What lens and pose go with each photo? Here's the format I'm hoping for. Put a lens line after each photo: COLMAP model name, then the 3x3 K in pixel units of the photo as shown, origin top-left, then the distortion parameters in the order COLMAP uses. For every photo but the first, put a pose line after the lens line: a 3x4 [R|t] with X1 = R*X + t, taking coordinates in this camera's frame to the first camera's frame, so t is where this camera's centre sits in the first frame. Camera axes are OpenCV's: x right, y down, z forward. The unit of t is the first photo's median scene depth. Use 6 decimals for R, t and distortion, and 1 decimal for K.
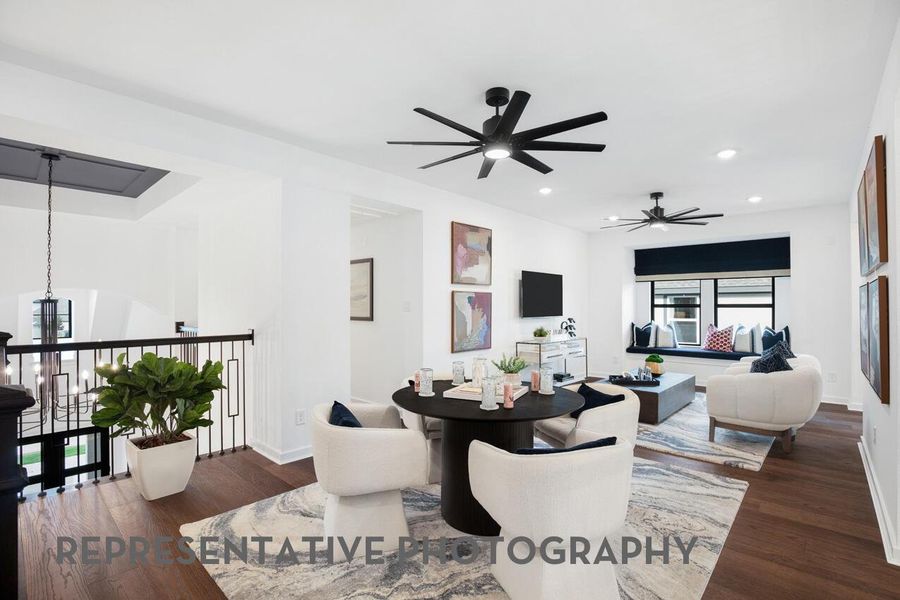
lens RADIAL K [[411.4, 0, 450.0], [0, 411.4, 300.0], [0, 0, 1]] dist [-0.000405, 0.000073]
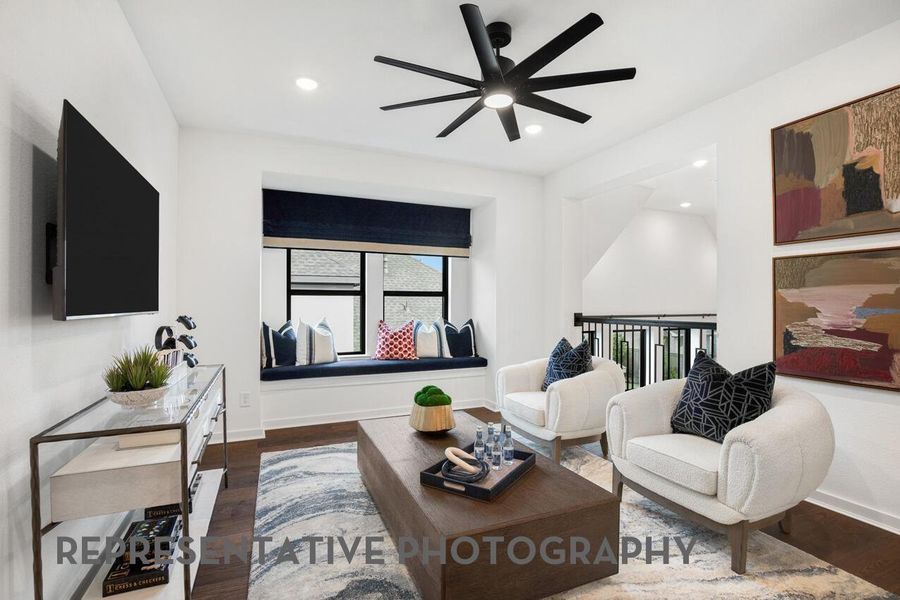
lens RADIAL K [[431.1, 0, 450.0], [0, 431.1, 300.0], [0, 0, 1]] dist [-0.001326, -0.000173]
pose [[0.403449, 0.009003, 0.914958, 0.036197], [-0.014441, 0.999890, -0.003471, 0.026956], [-0.914888, -0.011812, 0.403534, 0.624384]]
